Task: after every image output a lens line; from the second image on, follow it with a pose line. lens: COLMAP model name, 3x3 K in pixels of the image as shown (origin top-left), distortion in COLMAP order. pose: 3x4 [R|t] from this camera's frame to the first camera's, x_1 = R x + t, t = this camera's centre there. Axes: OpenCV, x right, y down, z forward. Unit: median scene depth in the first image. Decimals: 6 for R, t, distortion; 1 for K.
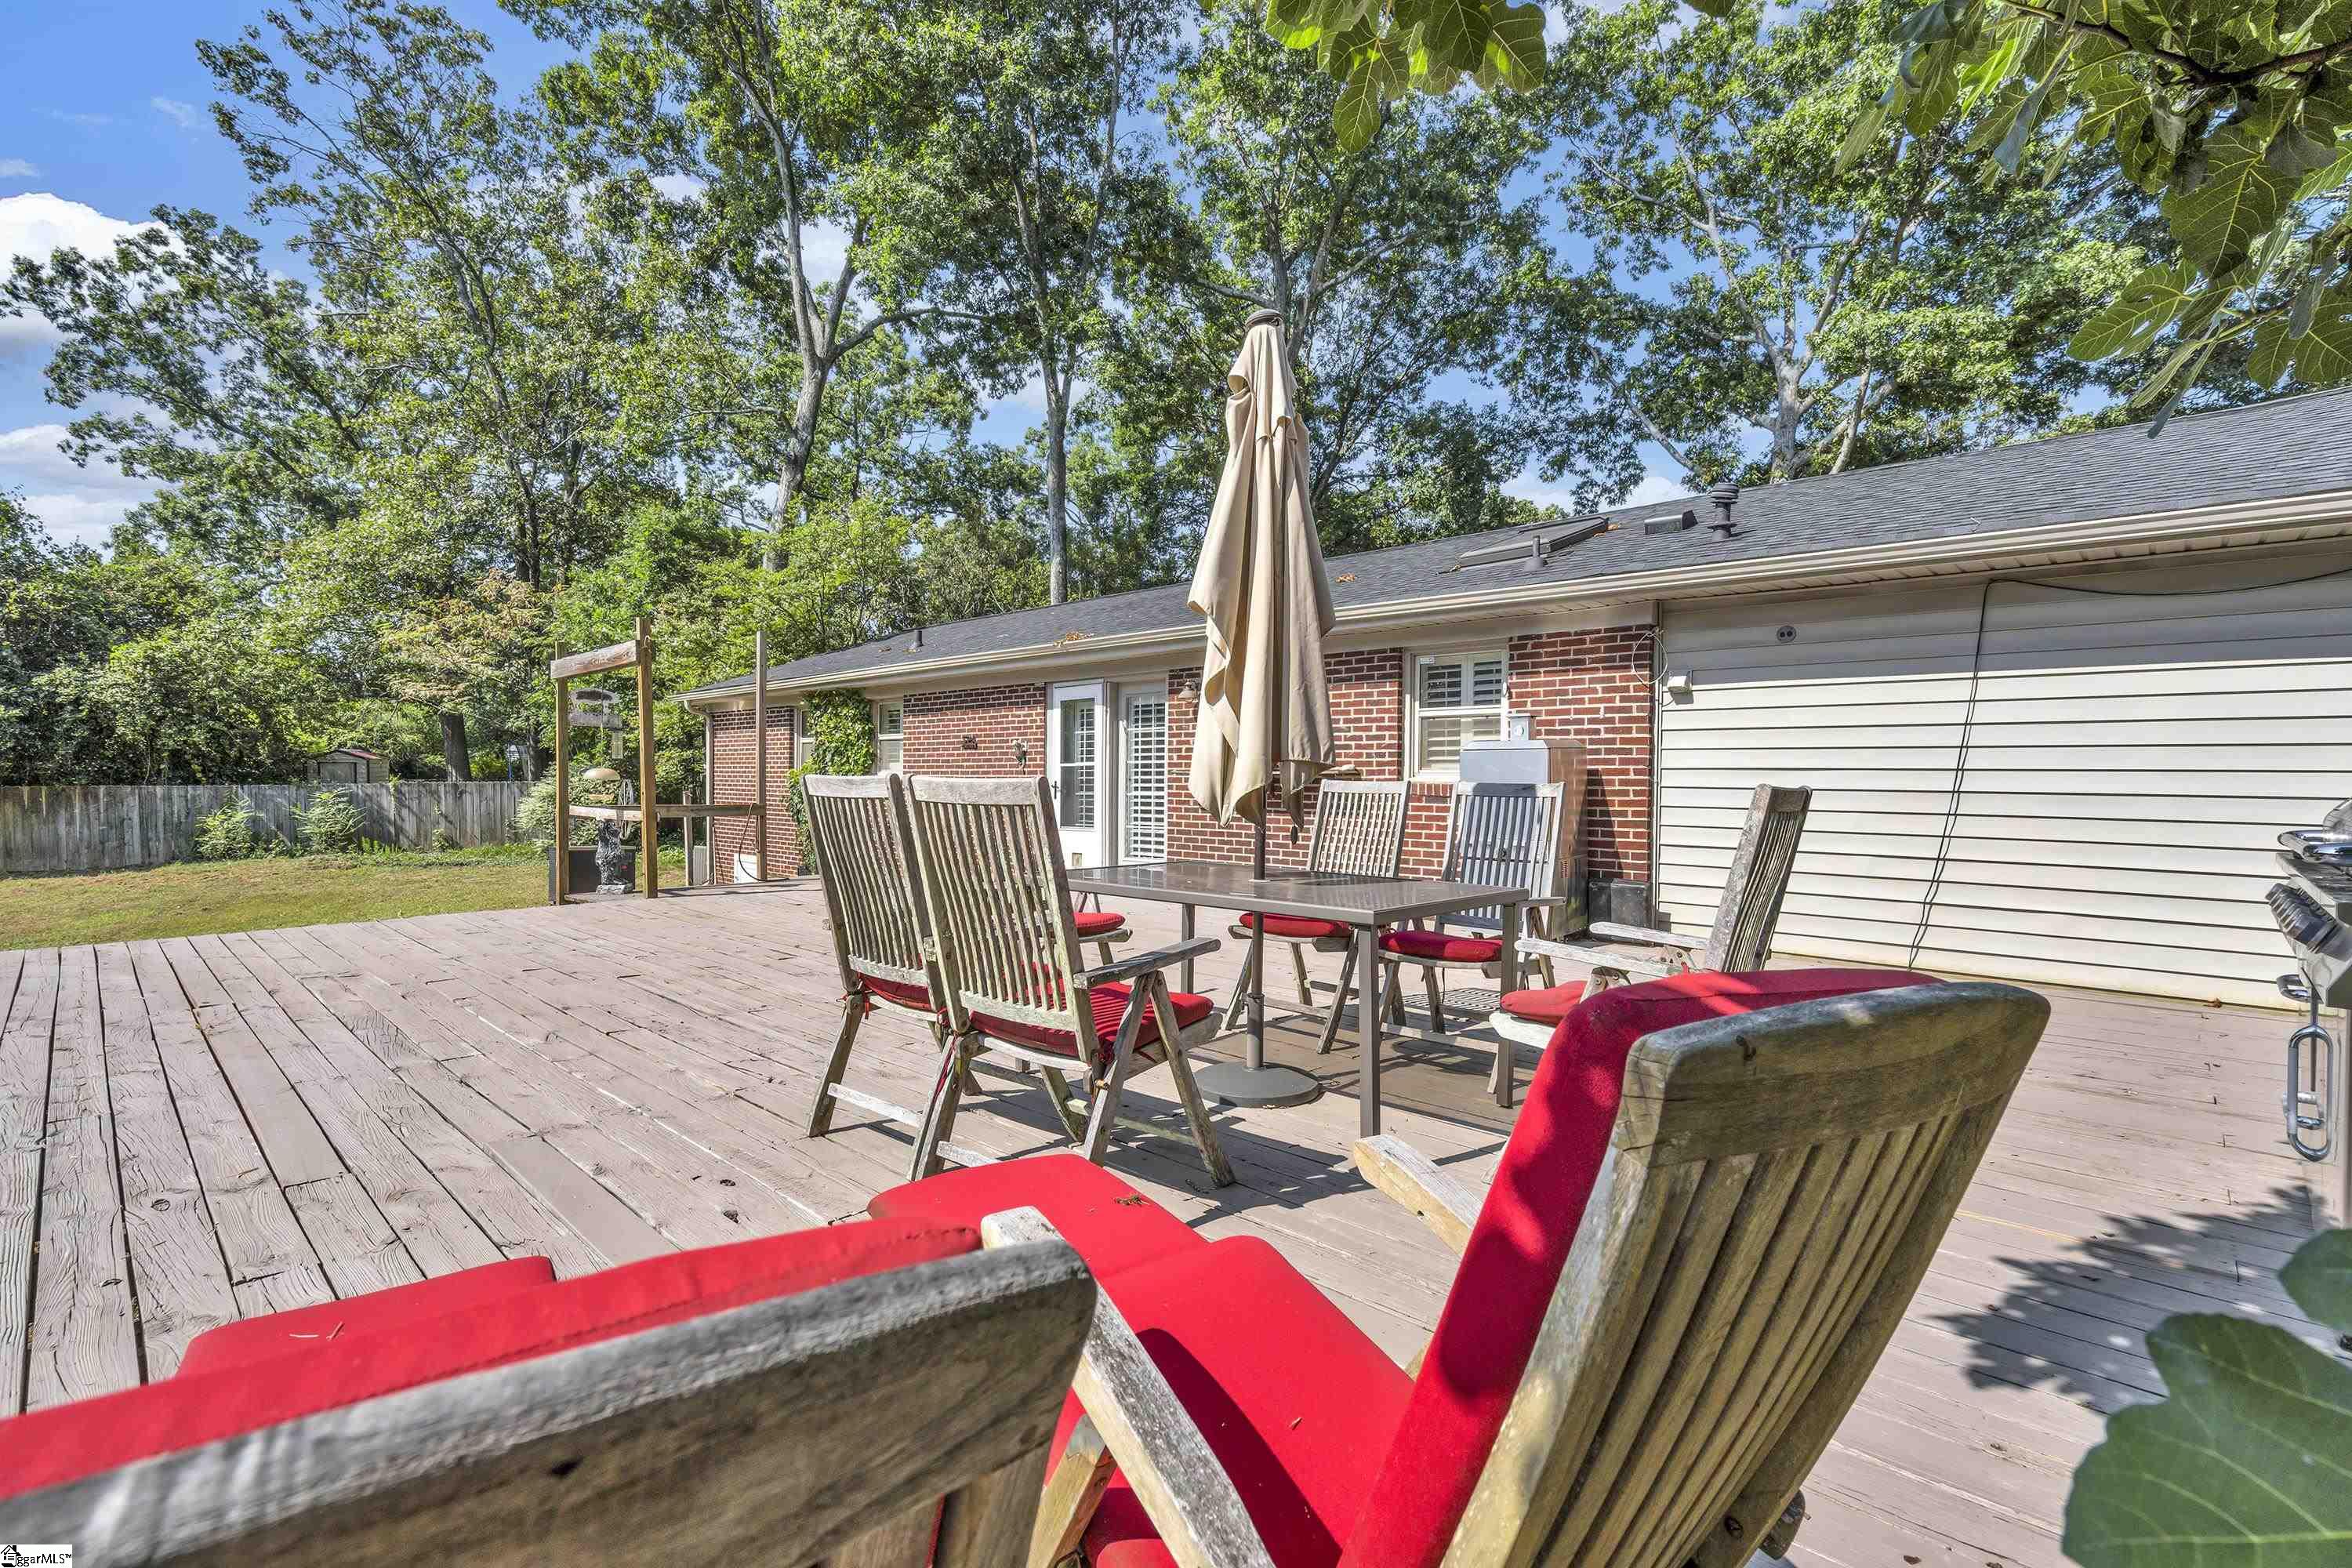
lens RADIAL K [[1037.2, 0, 1176.0], [0, 1037.2, 784.0], [0, 0, 1]] dist [0.012850, 0.000325]
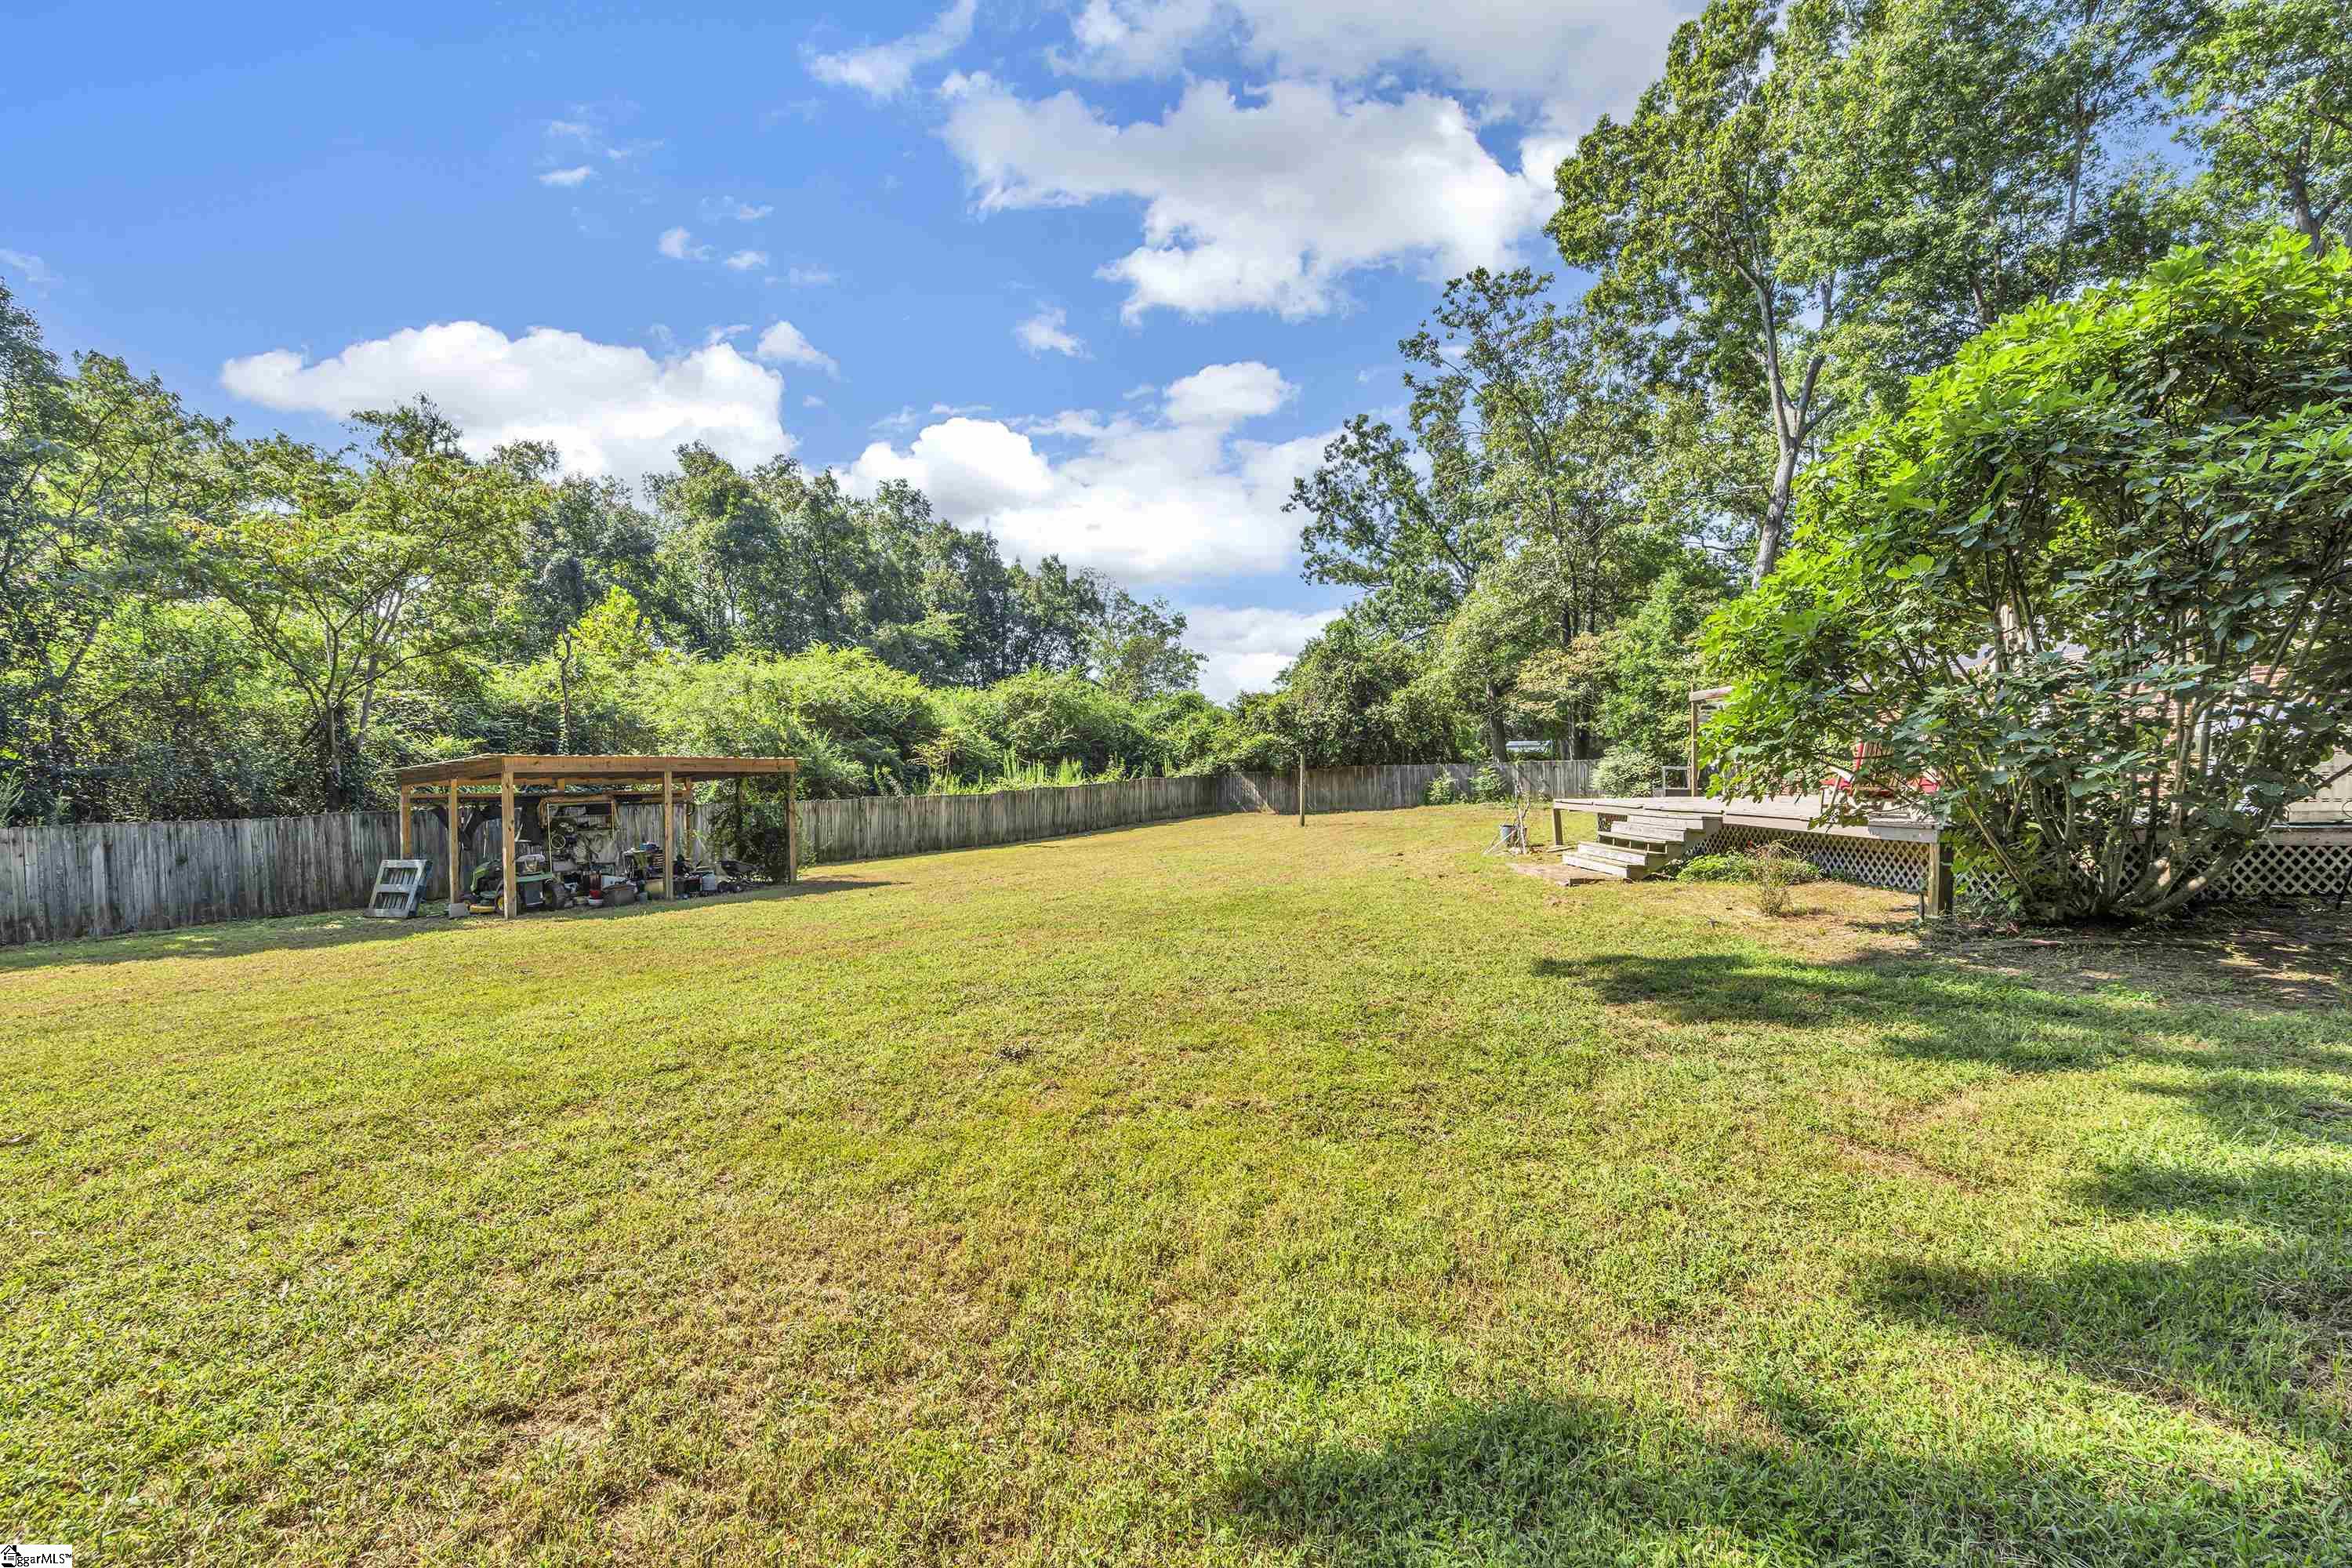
lens RADIAL K [[1060.1, 0, 1174.5], [0, 1060.1, 780.3], [0, 0, 1]] dist [-0.001312, -0.000012]
pose [[0.681218, -0.003793, -0.732071, 0.118899], [0.005018, 0.999987, -0.000512, 0.025777], [0.732064, -0.003325, 0.681228, -0.546917]]
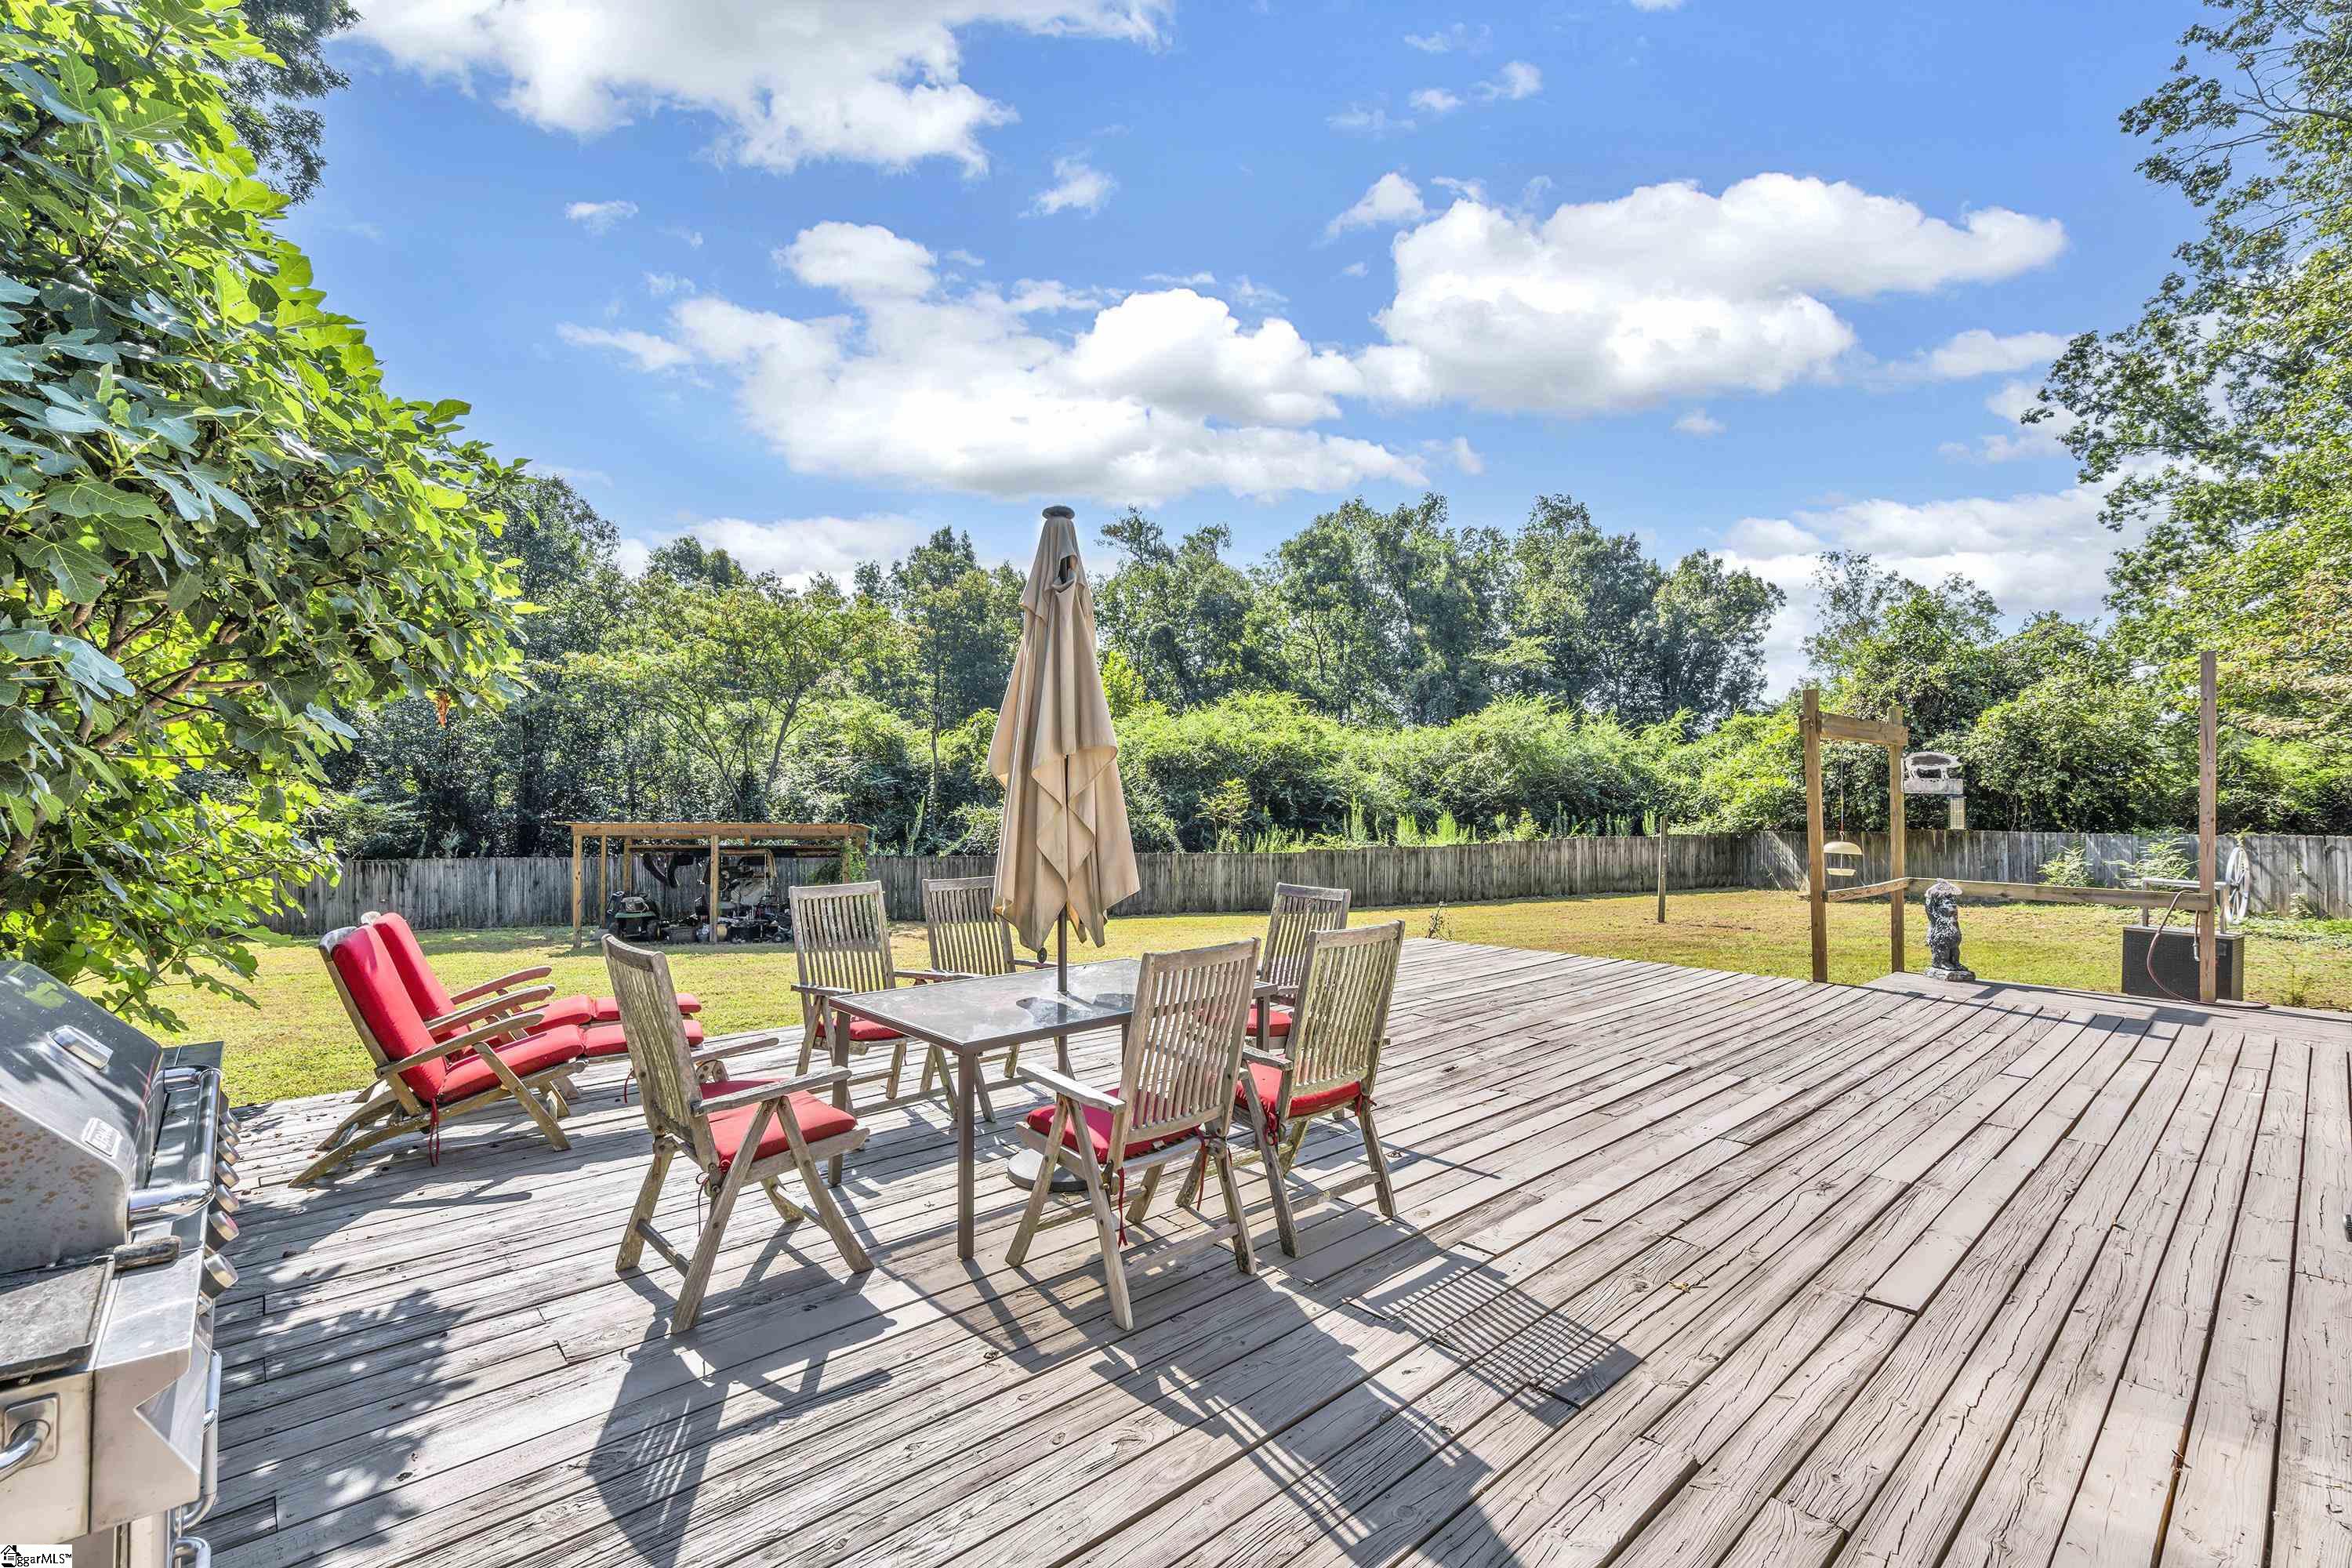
lens RADIAL K [[1060.1, 0, 1174.5], [0, 1060.1, 780.3], [0, 0, 1]] dist [-0.001312, -0.000012]
pose [[-0.075260, -0.019811, -0.996967, 0.190407], [-0.012767, 0.999740, -0.018902, -0.018568], [0.997082, 0.011306, -0.075493, 0.186156]]
